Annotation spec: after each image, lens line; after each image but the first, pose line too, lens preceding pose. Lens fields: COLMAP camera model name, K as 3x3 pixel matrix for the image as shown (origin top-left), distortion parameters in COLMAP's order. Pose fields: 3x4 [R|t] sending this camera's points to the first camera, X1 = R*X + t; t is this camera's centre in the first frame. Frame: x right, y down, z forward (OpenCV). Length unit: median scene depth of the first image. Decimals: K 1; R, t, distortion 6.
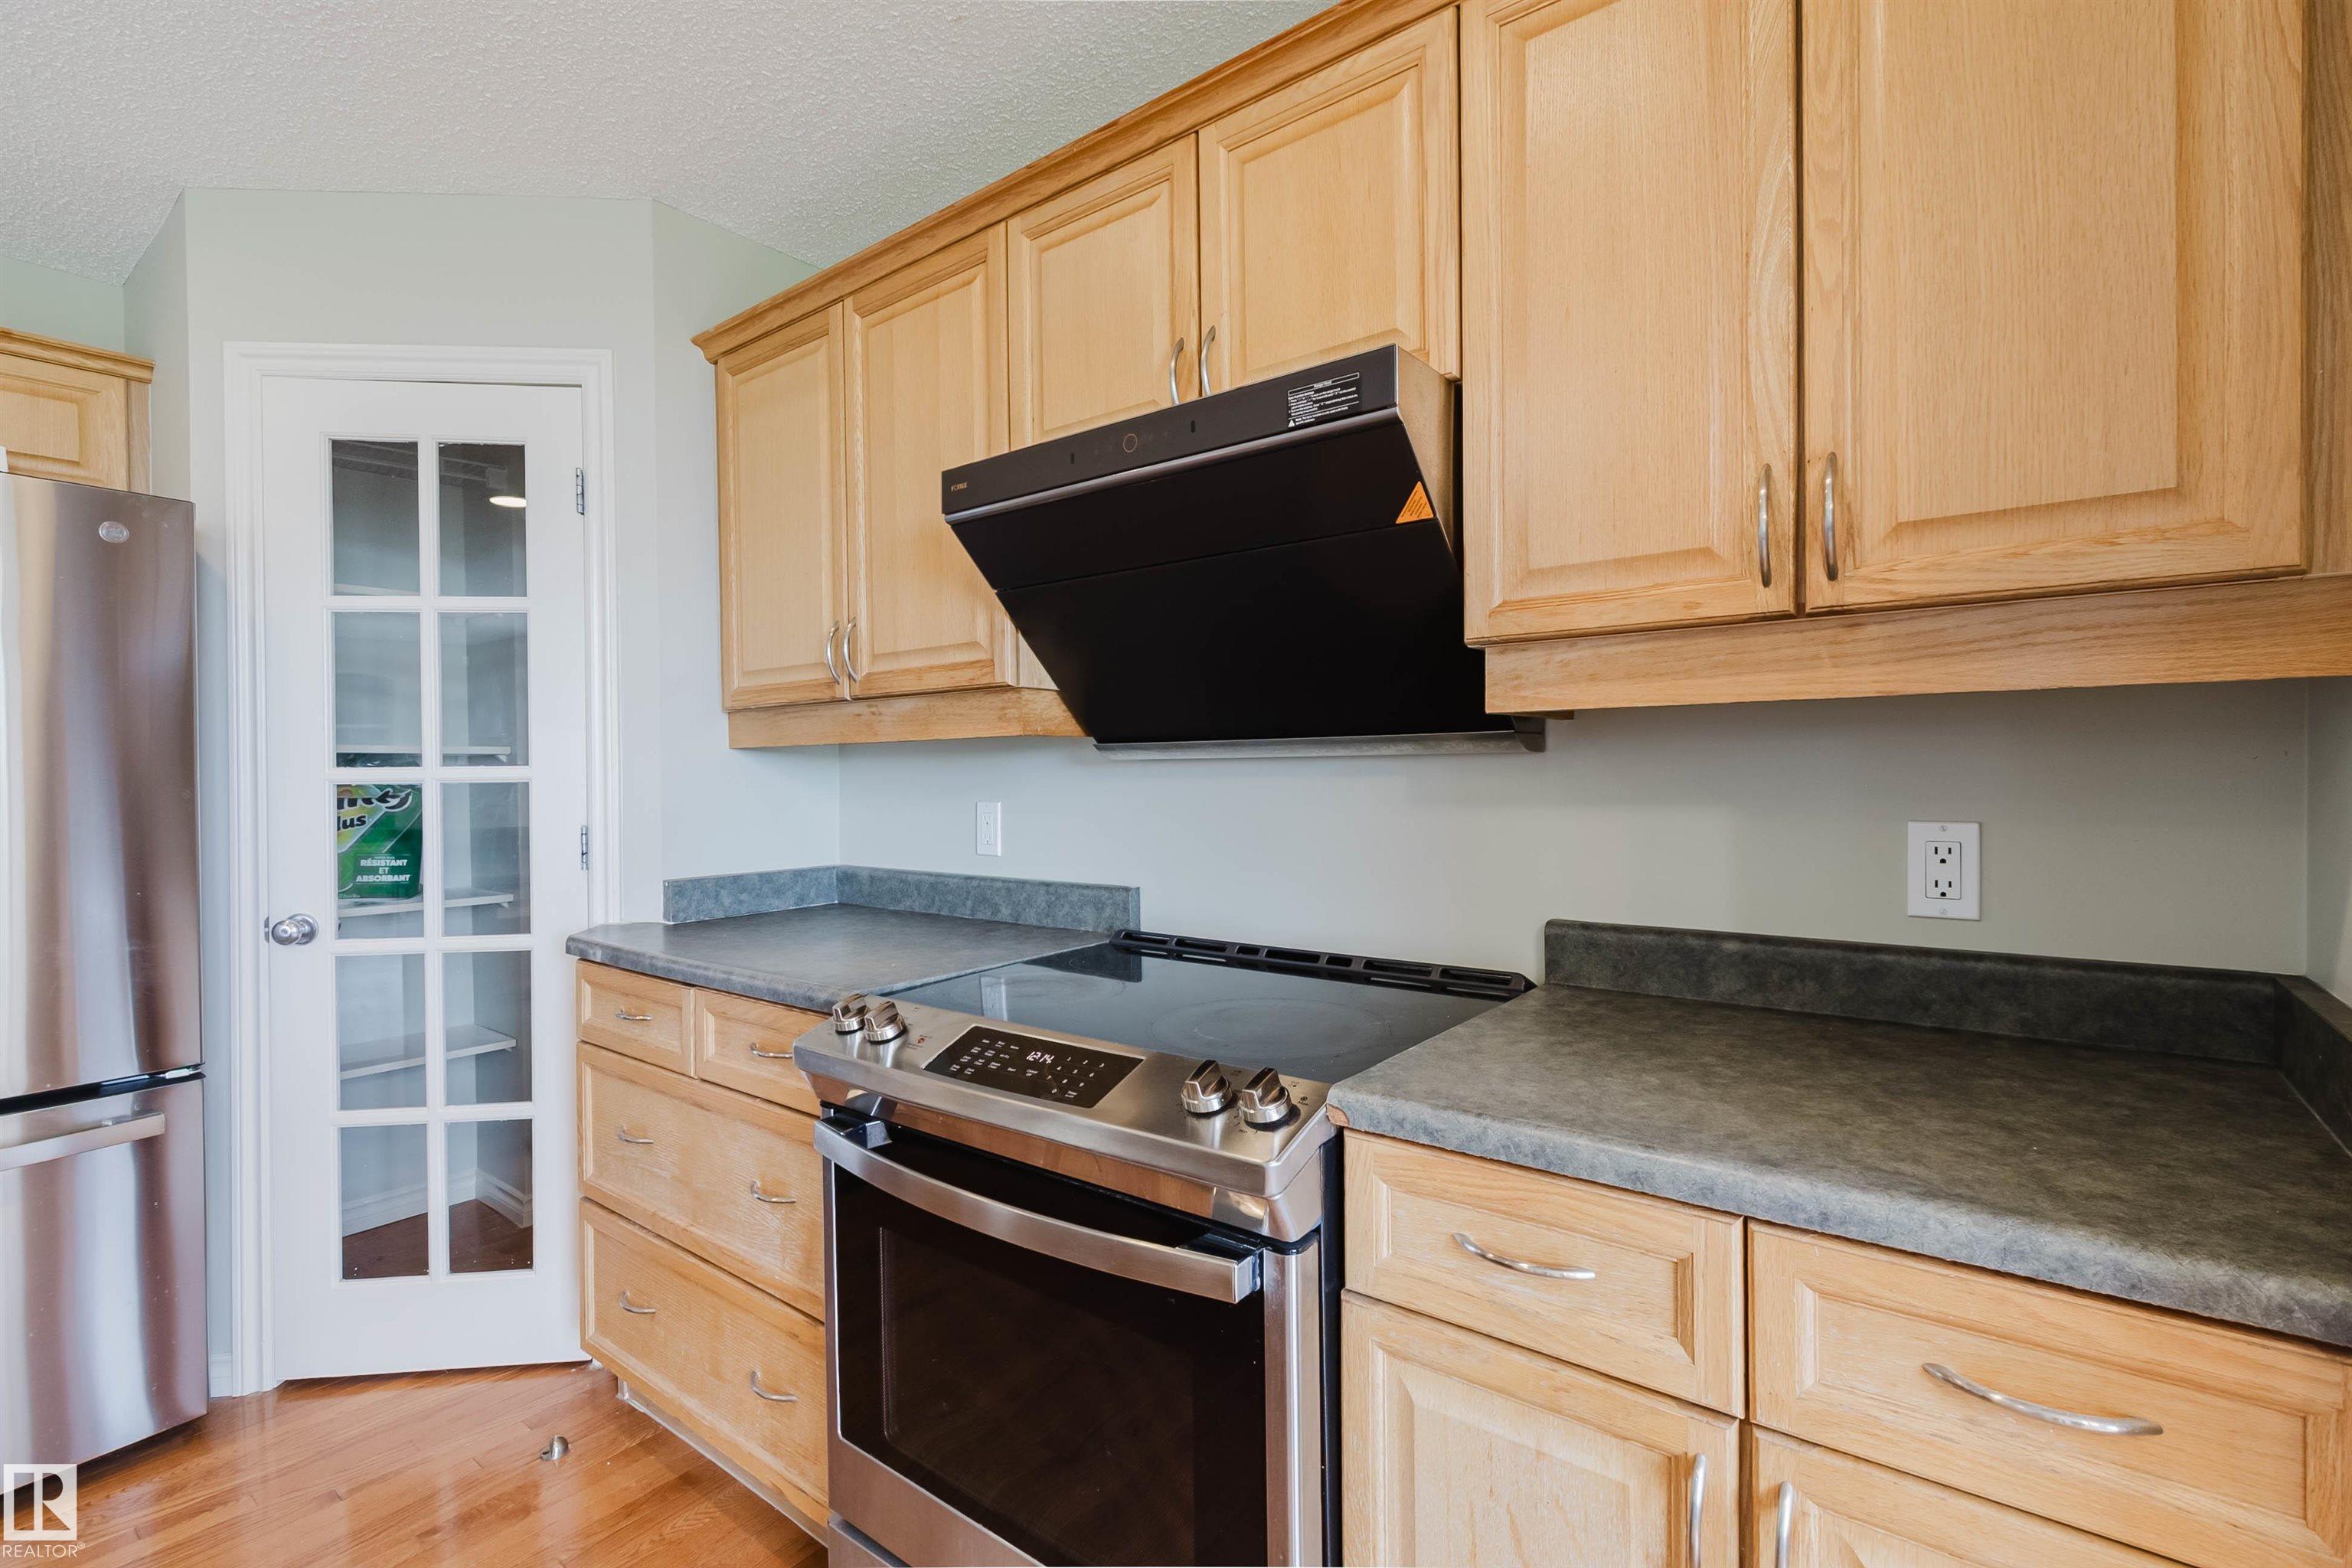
lens RADIAL K [[1078.1, 0, 1180.9], [0, 1078.1, 800.3], [0, 0, 1]] dist [0.001865, 0.000464]
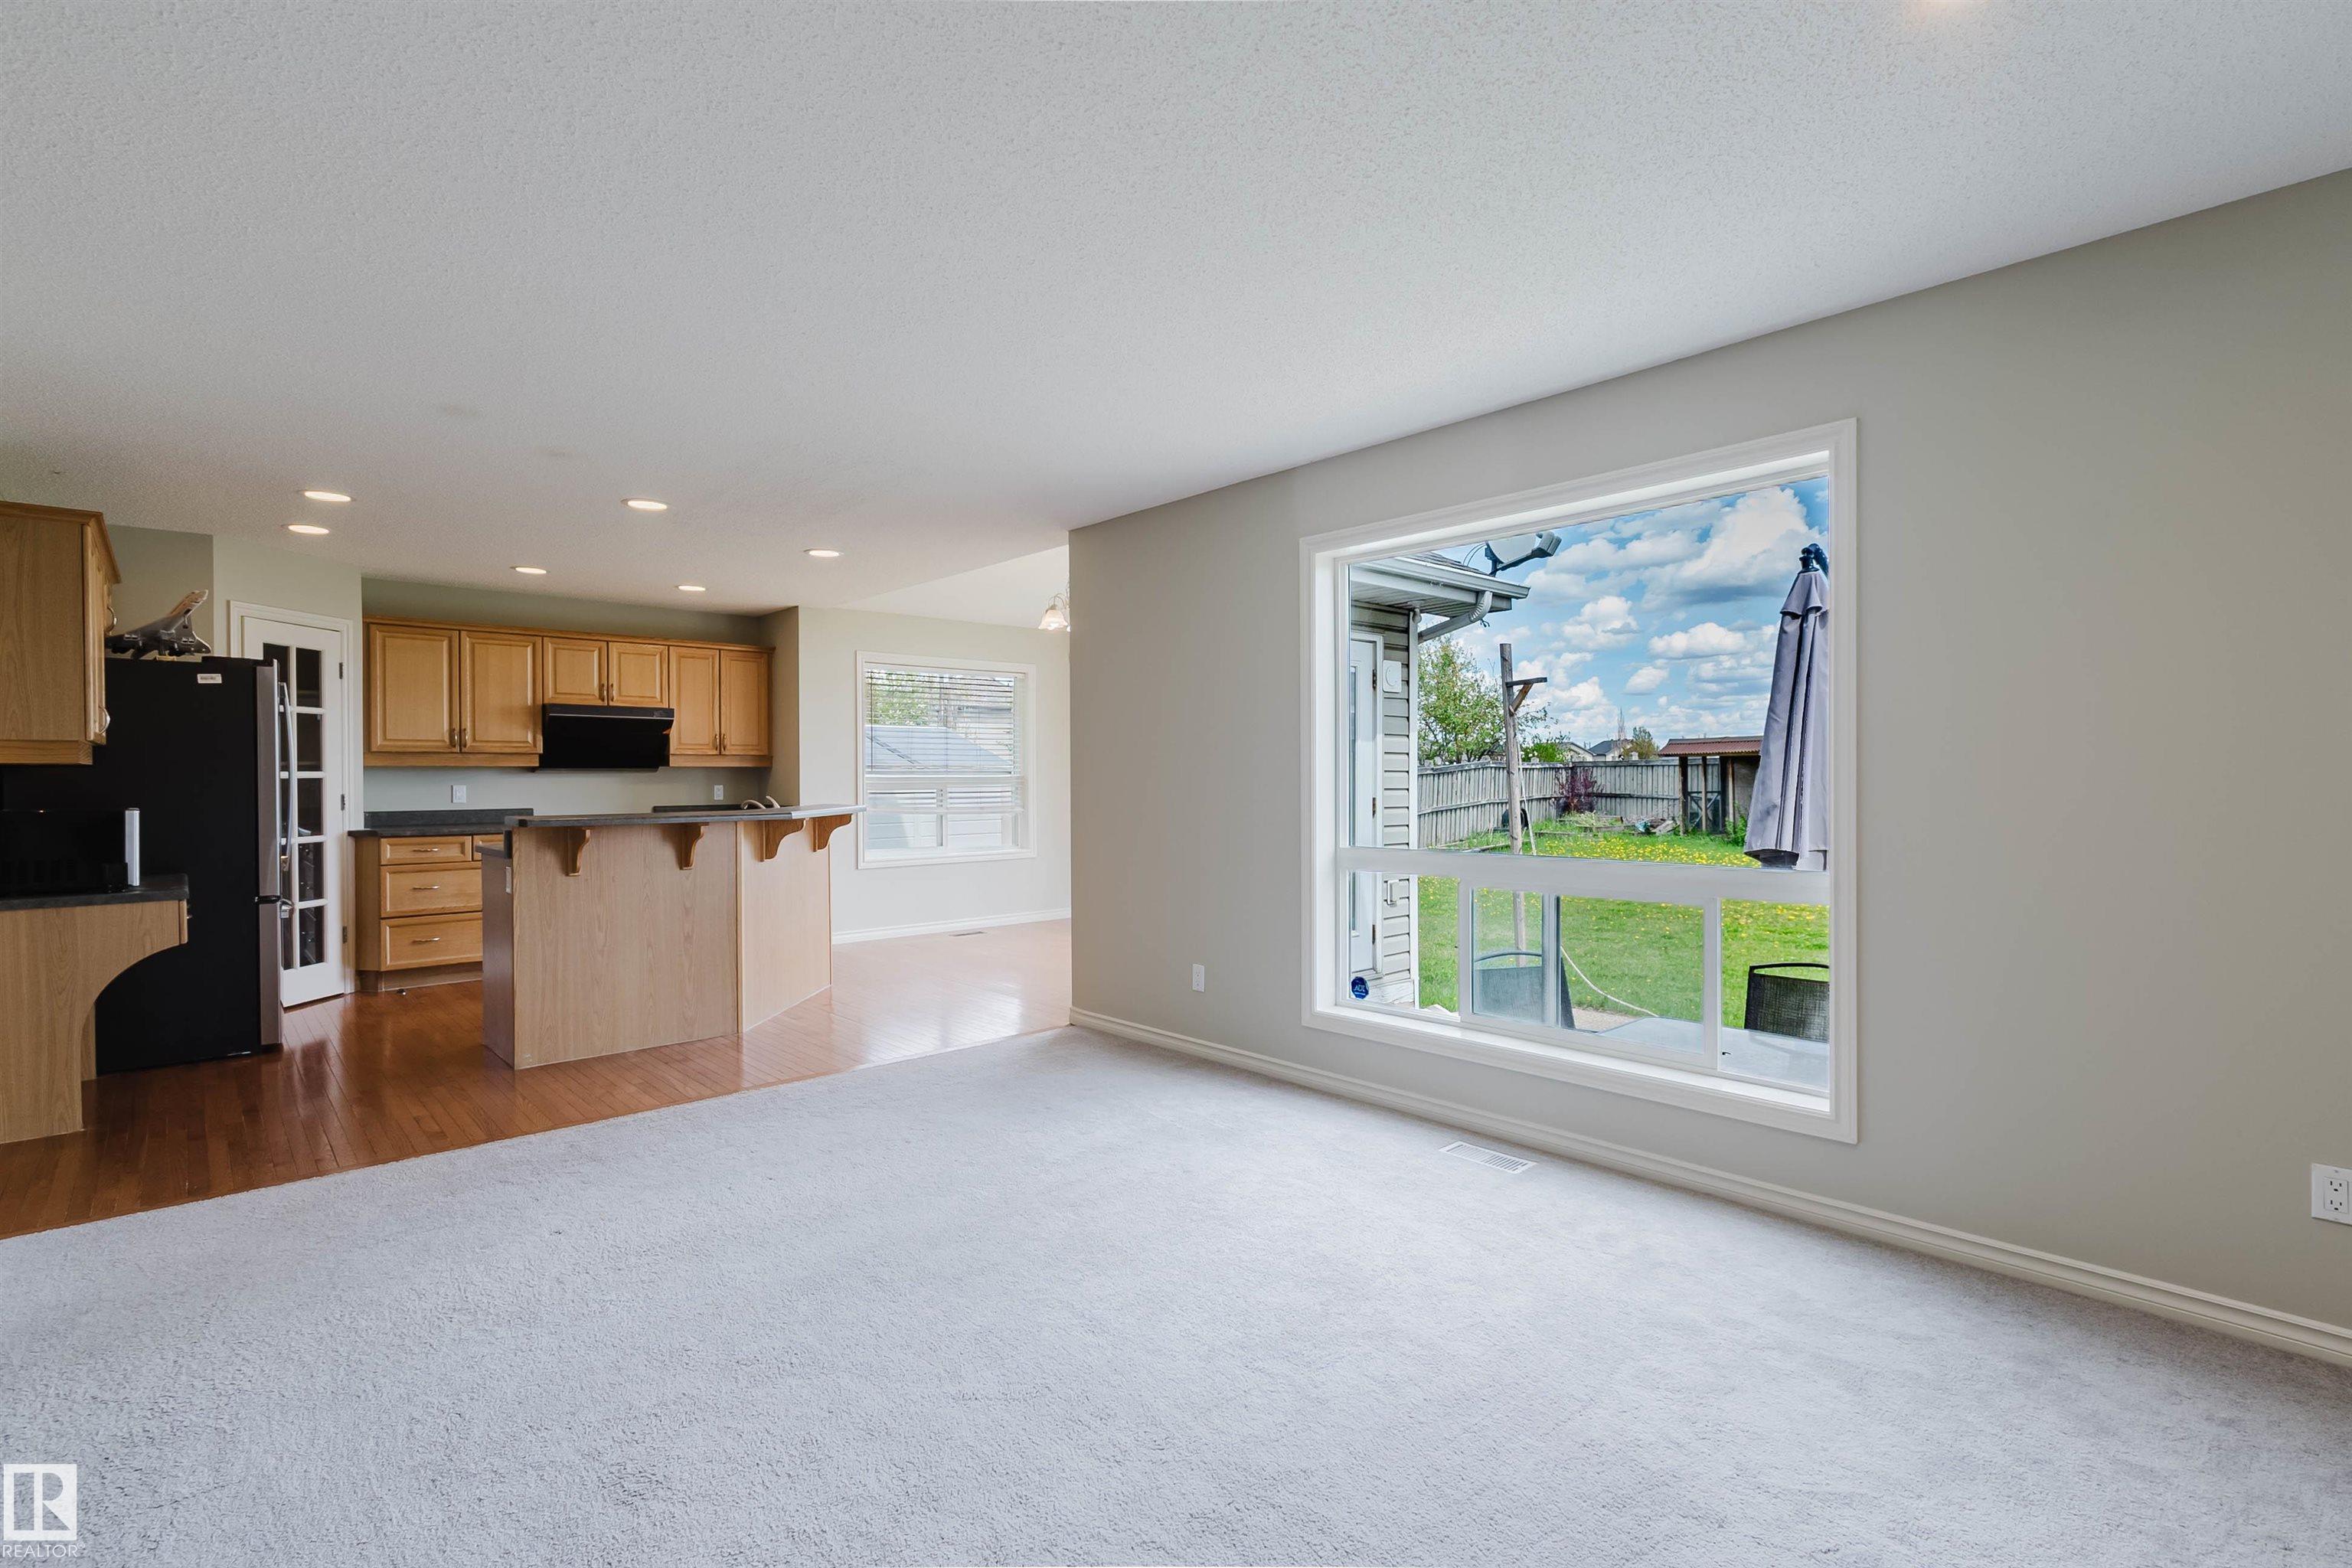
lens RADIAL K [[1078.1, 0, 1179.5], [0, 1078.1, 769.1], [0, 0, 1]] dist [0.001865, 0.000464]
pose [[0.132131, 0.012089, 0.991158, -5.262555], [0.019951, 0.999691, -0.014853, 0.074969], [-0.991031, 0.021737, 0.131849, -2.549671]]
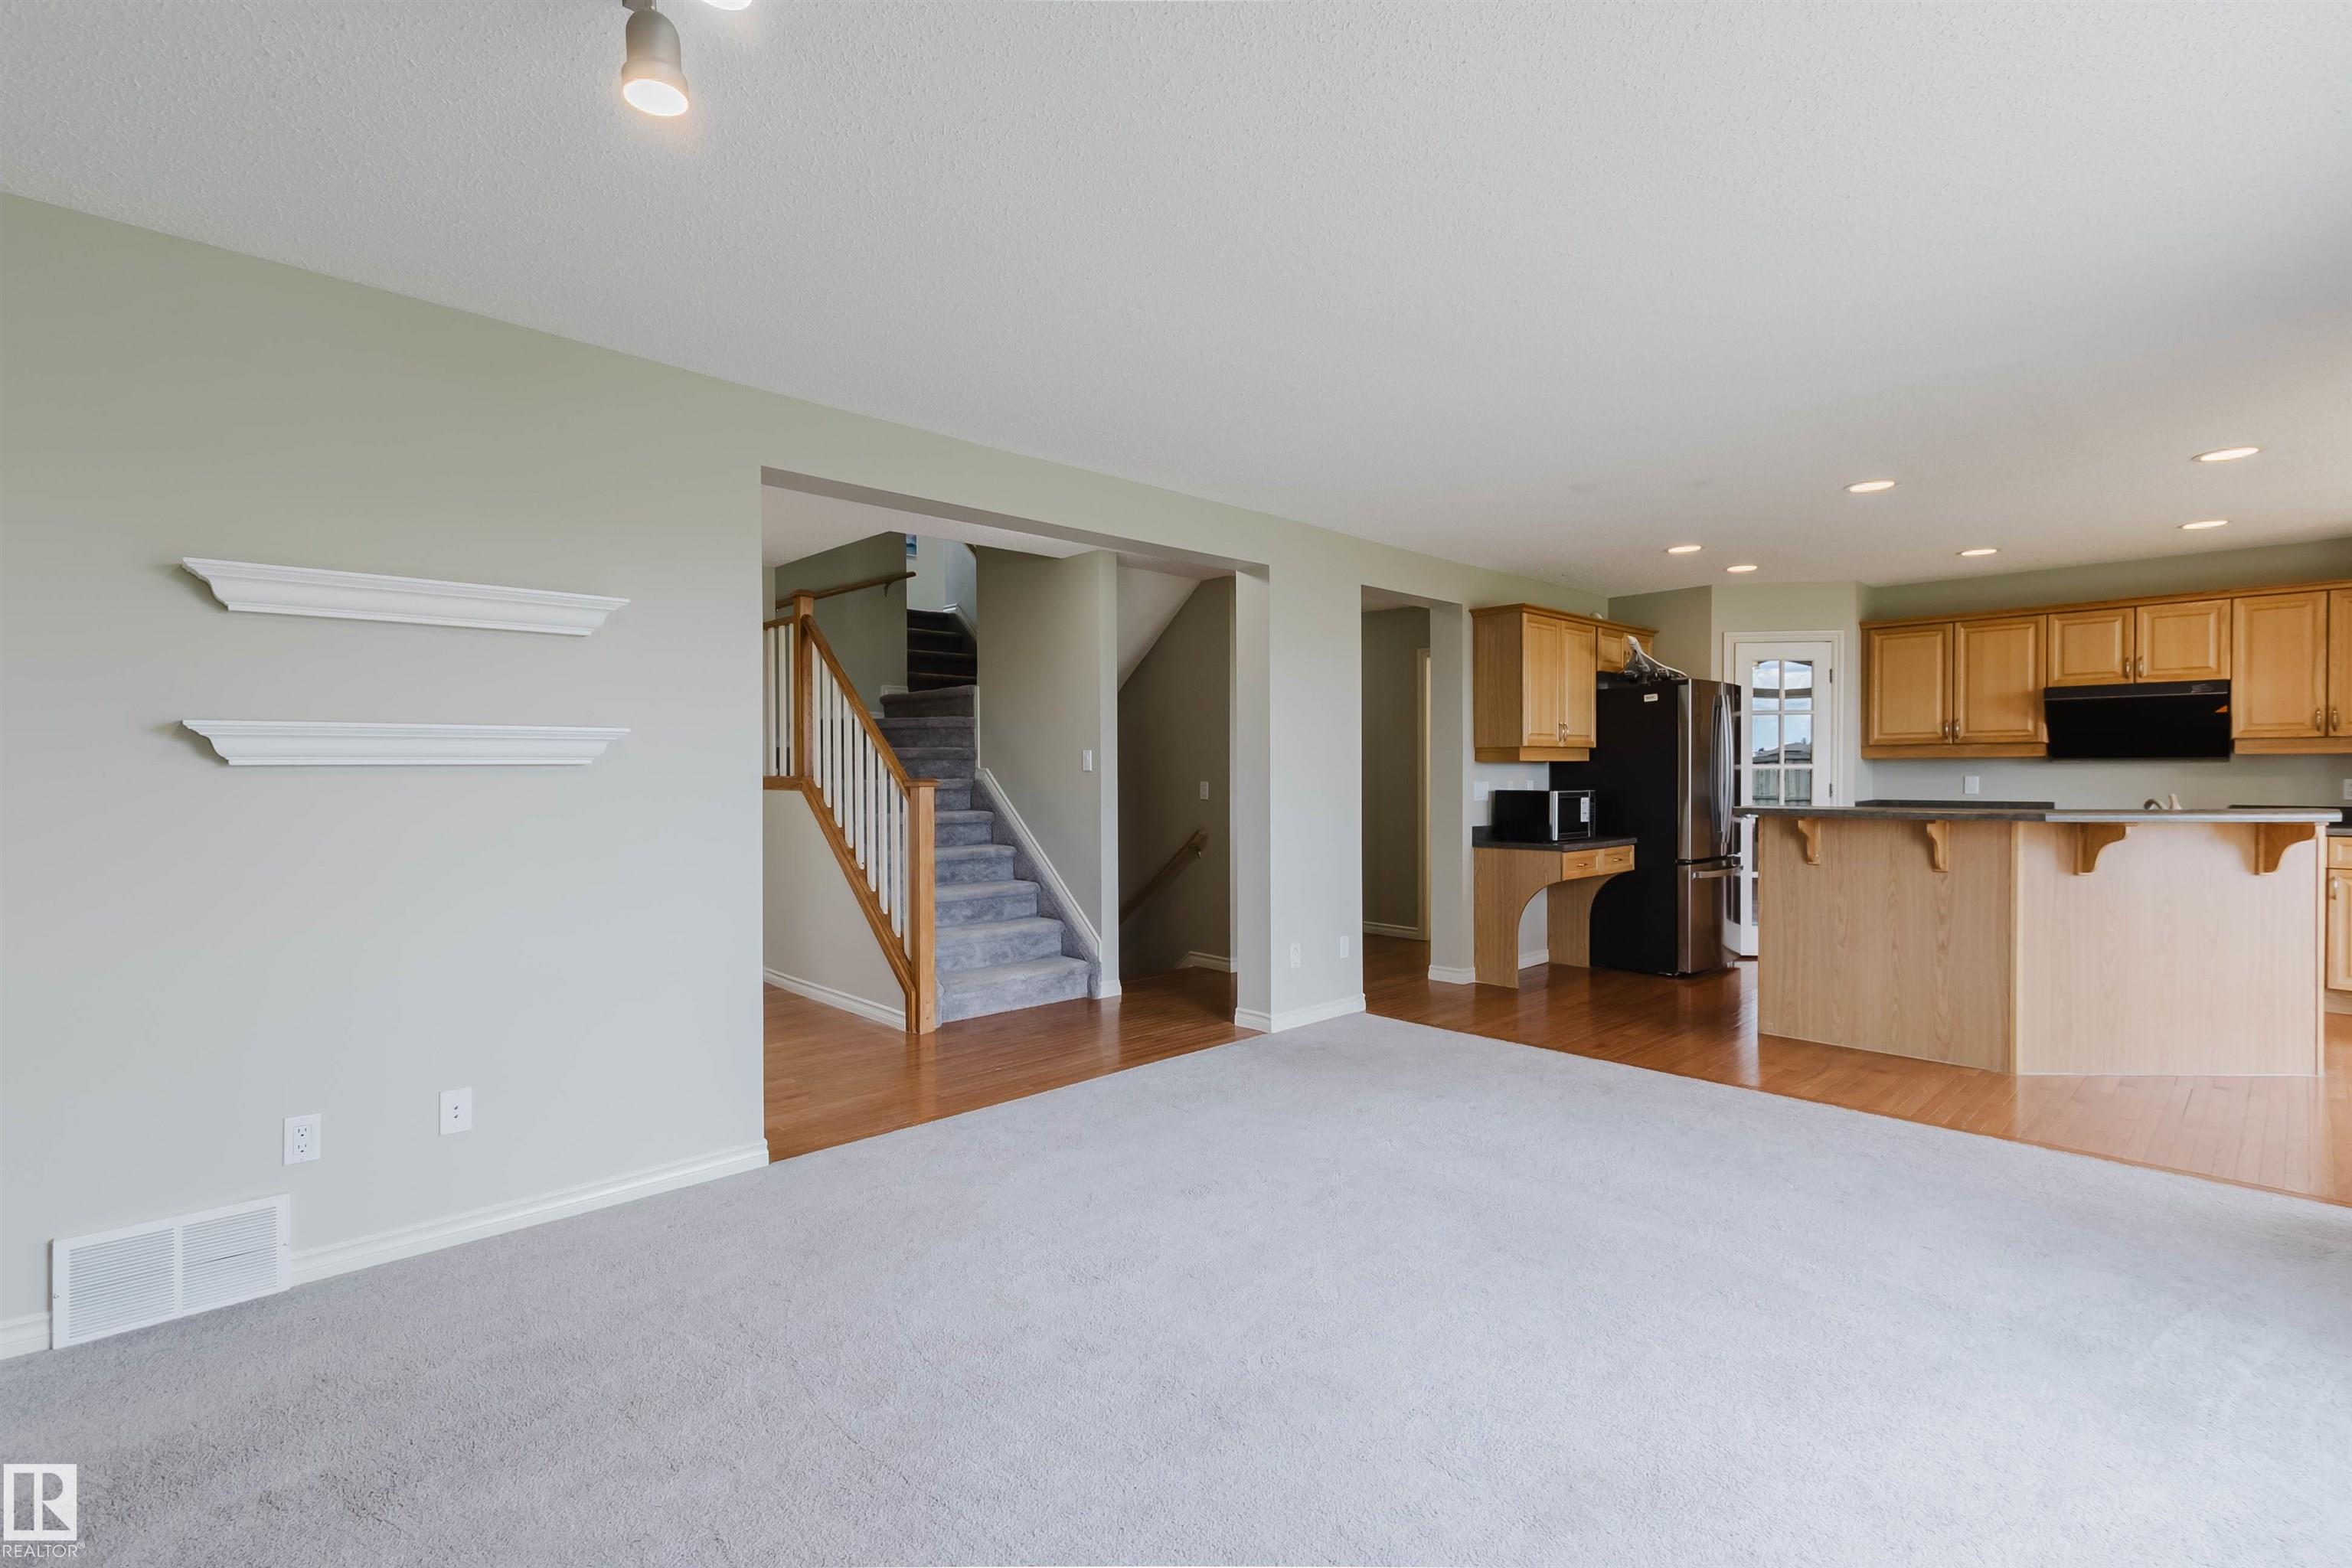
lens RADIAL K [[1078.1, 0, 1178.2], [0, 1078.1, 795.7], [0, 0, 1]] dist [0.001865, 0.000464]
pose [[0.991386, 0.004983, -0.130878, -3.586717], [-0.003819, 0.999951, 0.009149, 0.068682], [0.130917, -0.008570, 0.991356, -4.146809]]
